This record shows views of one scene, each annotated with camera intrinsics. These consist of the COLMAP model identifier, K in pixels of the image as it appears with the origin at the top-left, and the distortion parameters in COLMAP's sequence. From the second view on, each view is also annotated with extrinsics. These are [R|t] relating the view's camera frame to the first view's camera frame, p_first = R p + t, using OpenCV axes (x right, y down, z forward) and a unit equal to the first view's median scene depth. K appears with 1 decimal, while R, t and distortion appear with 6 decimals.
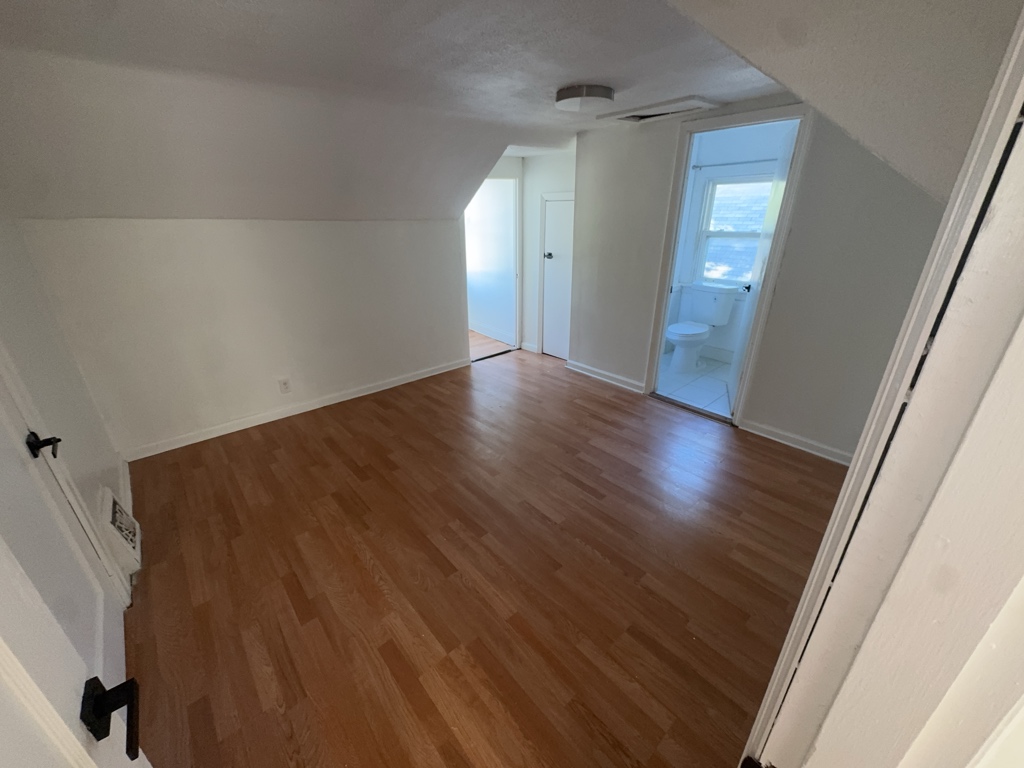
lens RADIAL K [[404.9, 0, 512.0], [0, 404.9, 384.0], [0, 0, 1]] dist [0.000256, 0.000021]
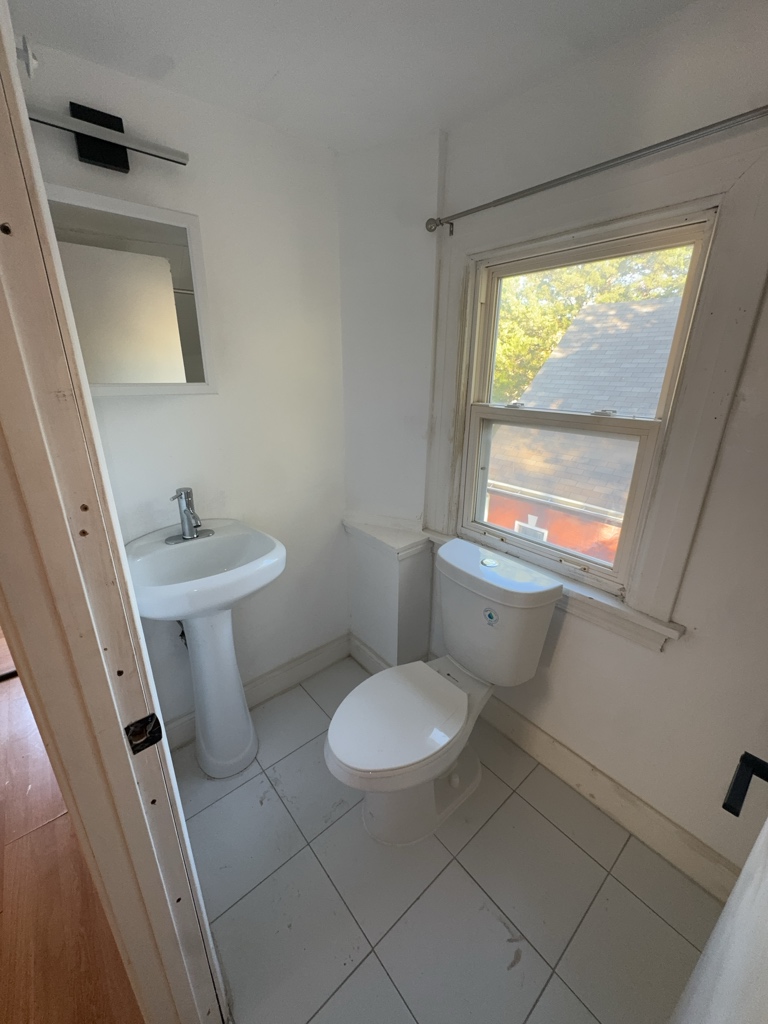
lens RADIAL K [[404.9, 0, 384.0], [0, 404.9, 512.0], [0, 0, 1]] dist [0.000256, 0.000021]
pose [[0.999745, 0.020633, -0.009149, 0.409822], [-0.021165, 0.997827, -0.062390, -0.265743], [0.007842, 0.062568, 0.998010, 0.660564]]
